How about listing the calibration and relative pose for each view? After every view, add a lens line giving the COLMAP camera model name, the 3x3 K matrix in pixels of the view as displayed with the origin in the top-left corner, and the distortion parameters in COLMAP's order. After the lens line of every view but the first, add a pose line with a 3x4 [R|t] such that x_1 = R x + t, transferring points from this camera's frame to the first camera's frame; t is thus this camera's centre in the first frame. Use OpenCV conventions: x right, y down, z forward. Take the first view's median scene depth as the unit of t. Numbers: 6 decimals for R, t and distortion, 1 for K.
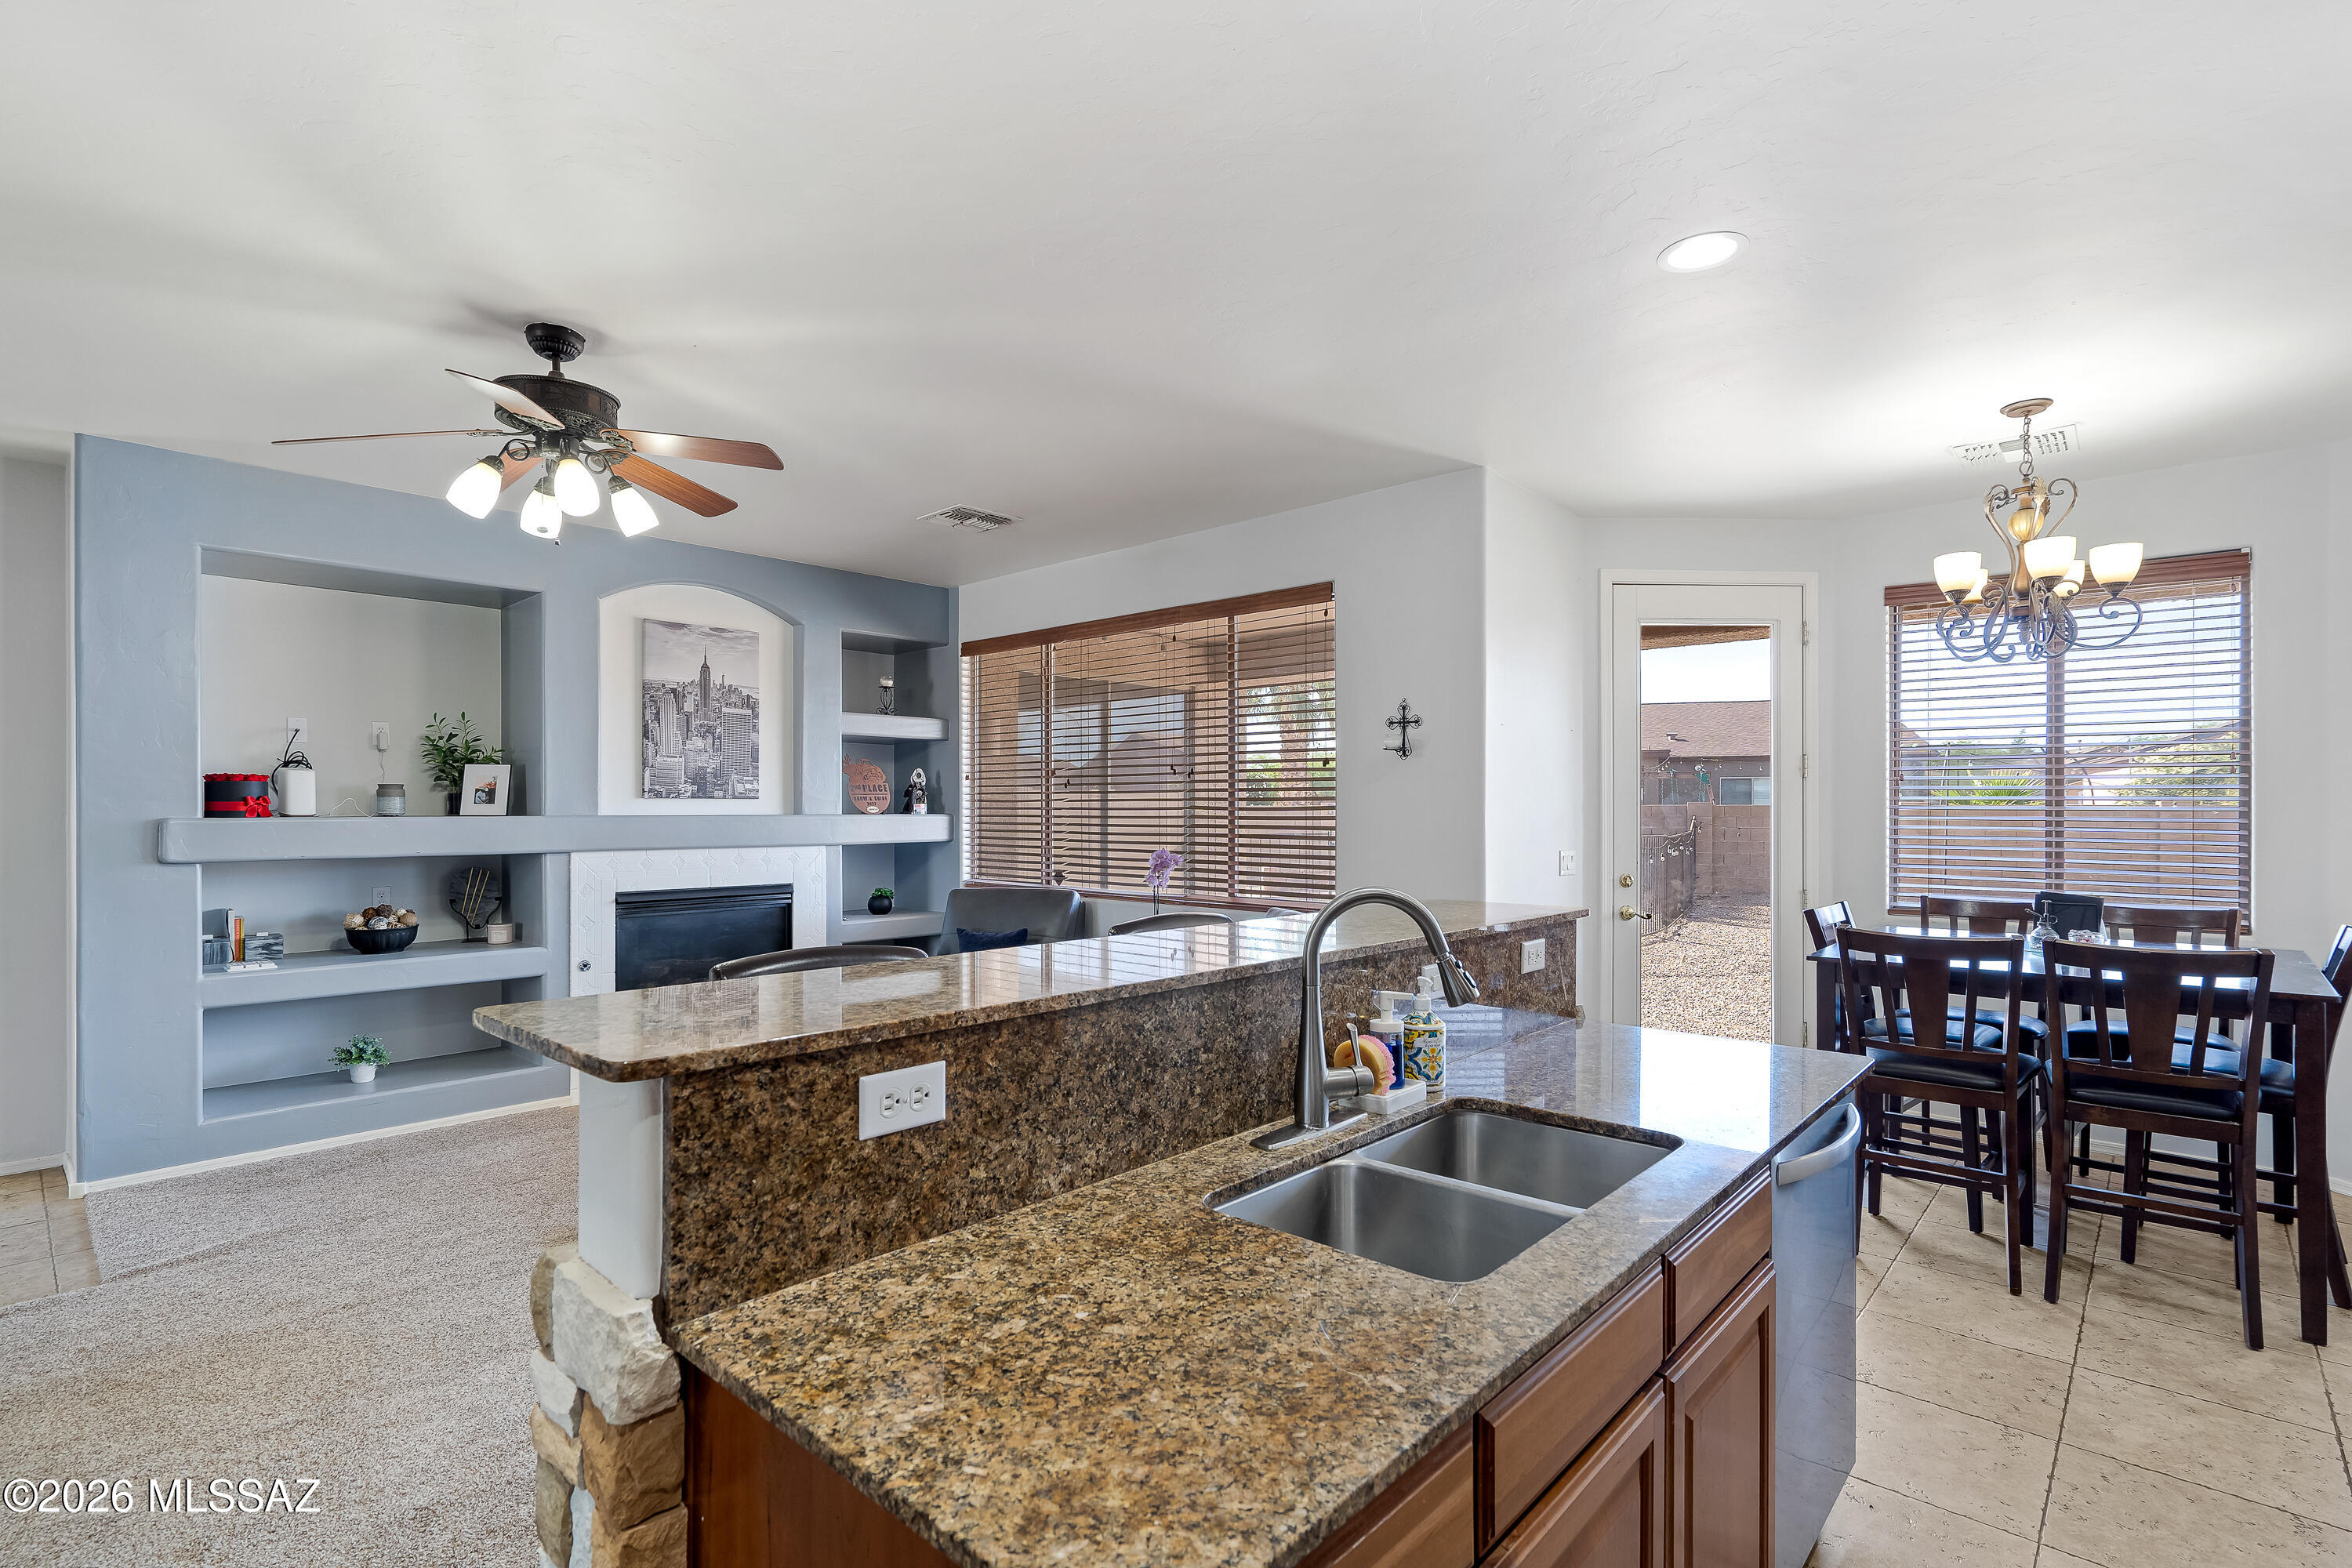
lens RADIAL K [[1100.7, 0, 1179.3], [0, 1100.7, 810.4], [0, 0, 1]] dist [0.000827, -0.001086]
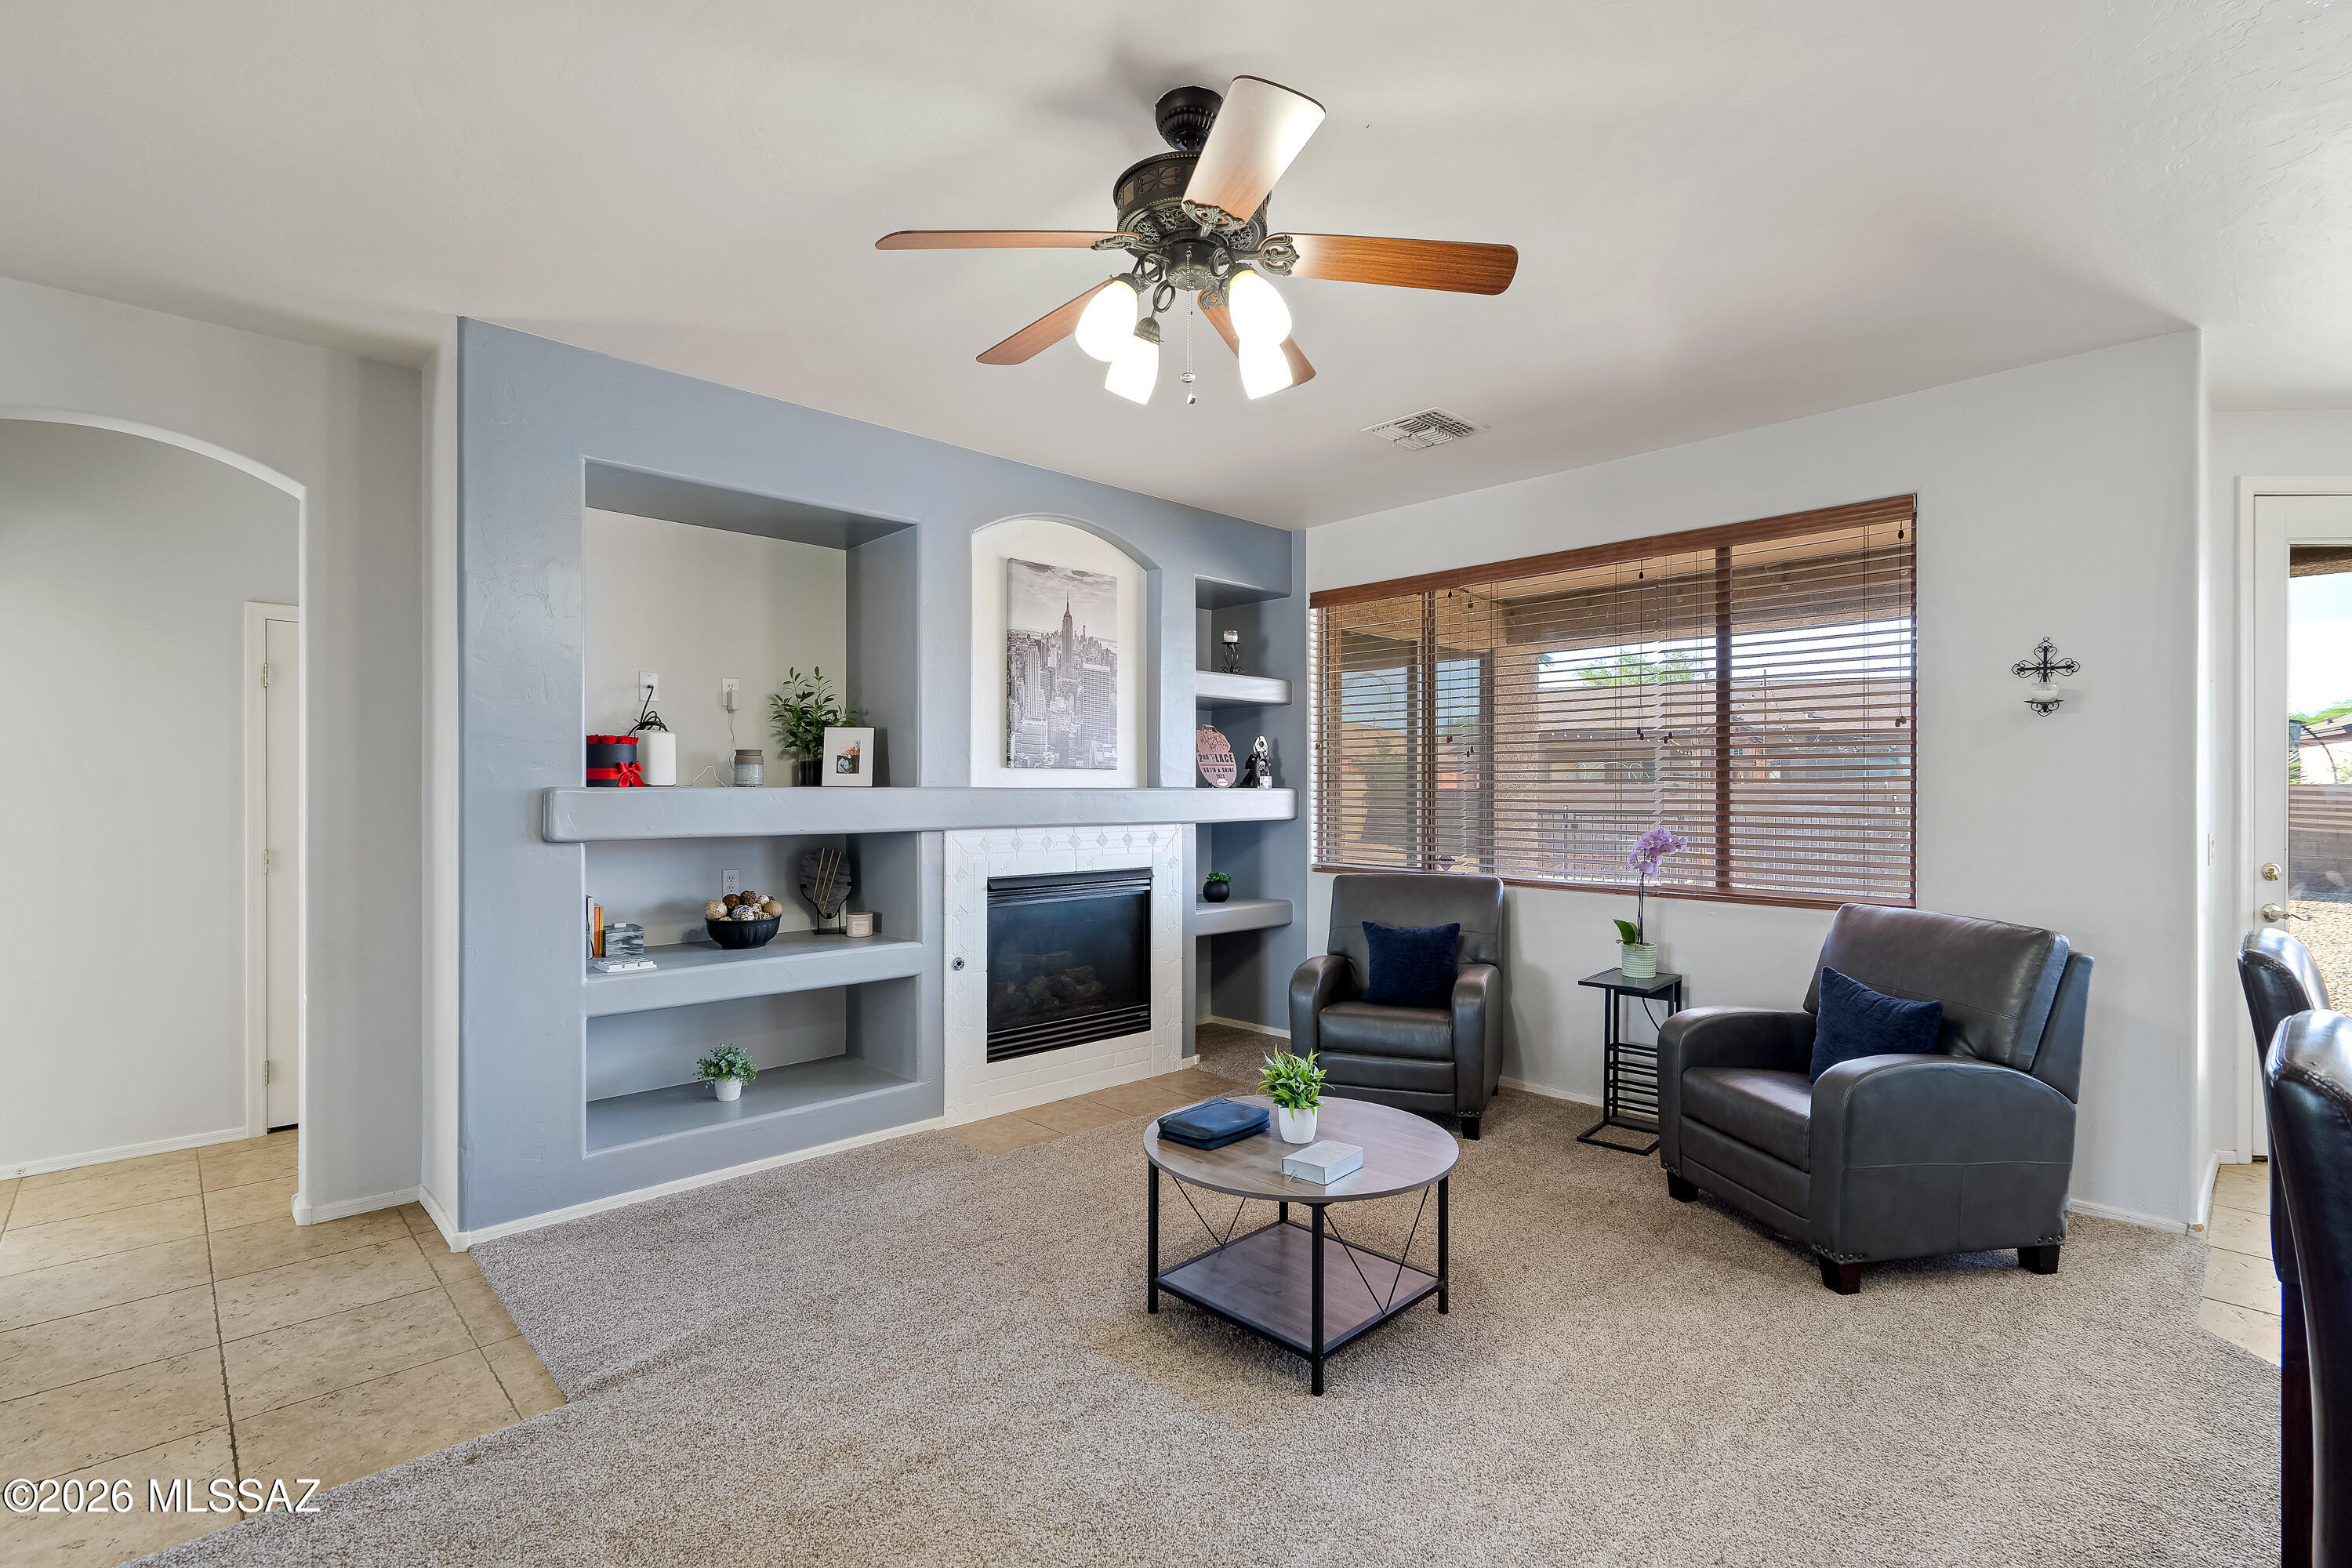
lens RADIAL K [[1076.8, 0, 1175.8], [0, 1076.8, 792.0], [0, 0, 1]] dist [-0.001839, 0.000392]
pose [[0.997900, 0.002113, -0.064740, -0.321204], [-0.002050, 0.999997, 0.001044, 0.007154], [0.064742, -0.000910, 0.997902, 0.181142]]
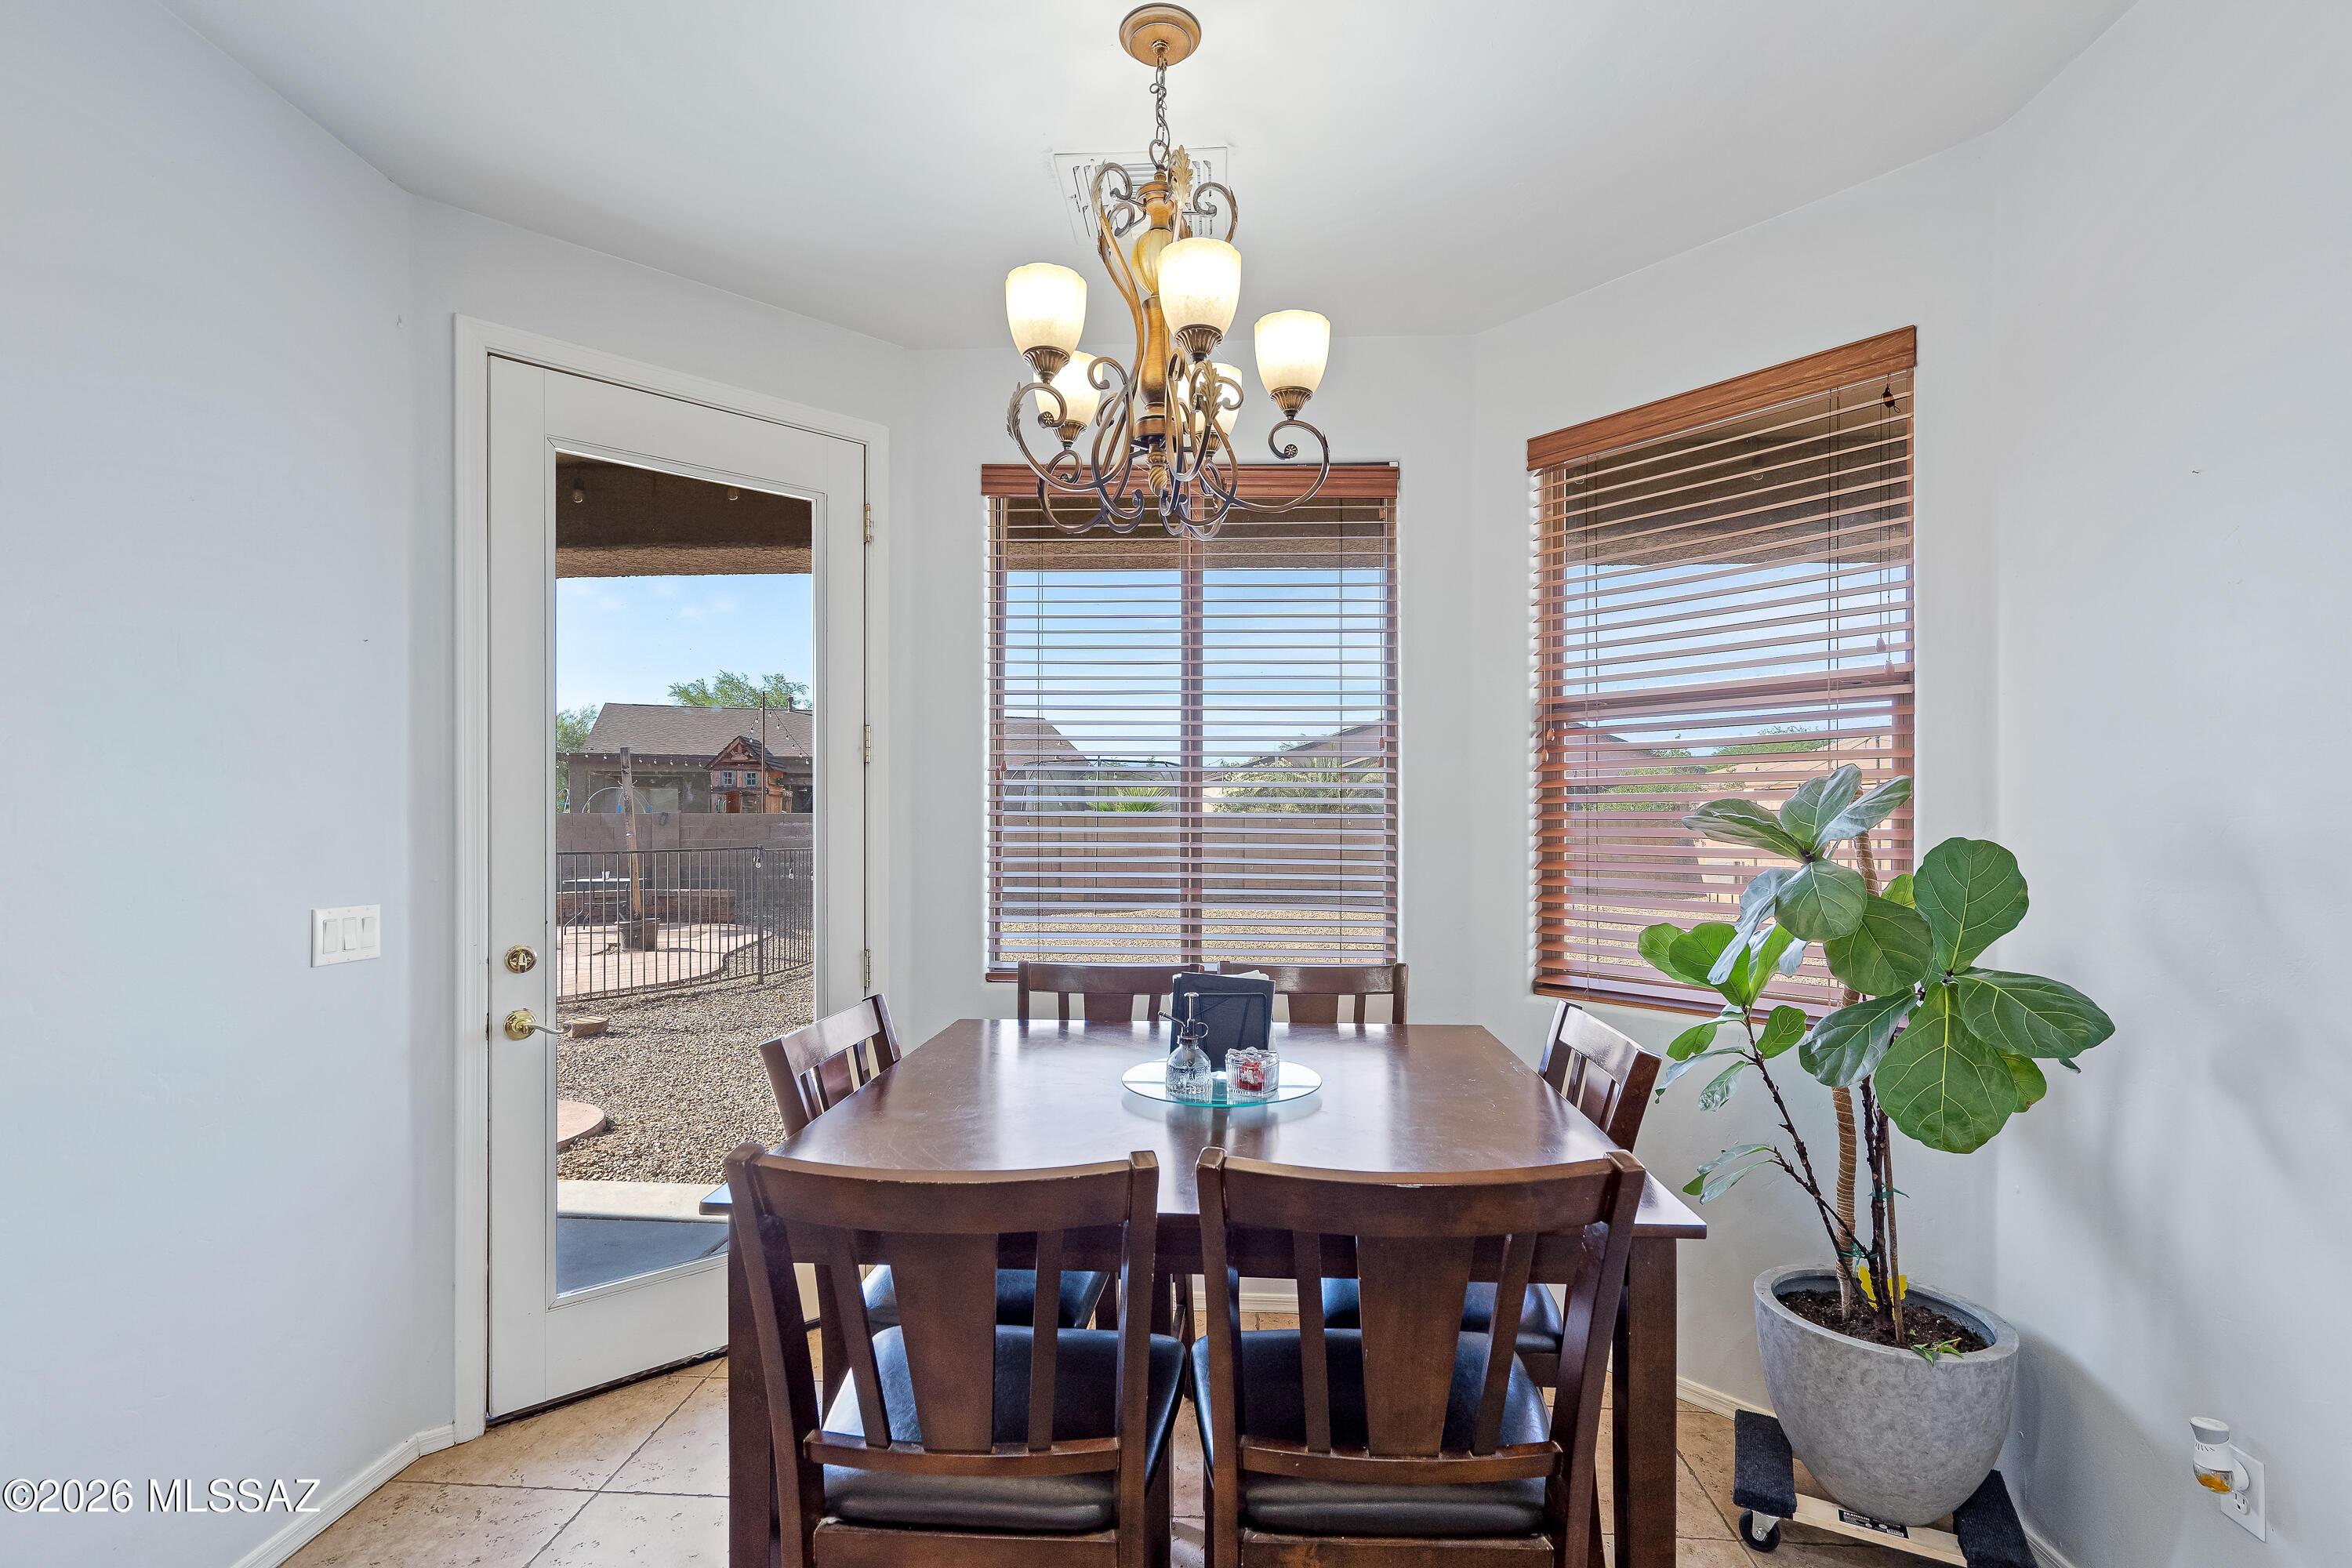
lens RADIAL K [[1090.9, 0, 1180.0], [0, 1090.9, 797.3], [0, 0, 1]] dist [-0.000577, -0.000129]
pose [[0.781124, 0.013242, 0.624236, 0.326093], [-0.000945, 0.999799, -0.020027, 0.000720], [-0.624375, 0.015054, 0.780979, 0.423278]]
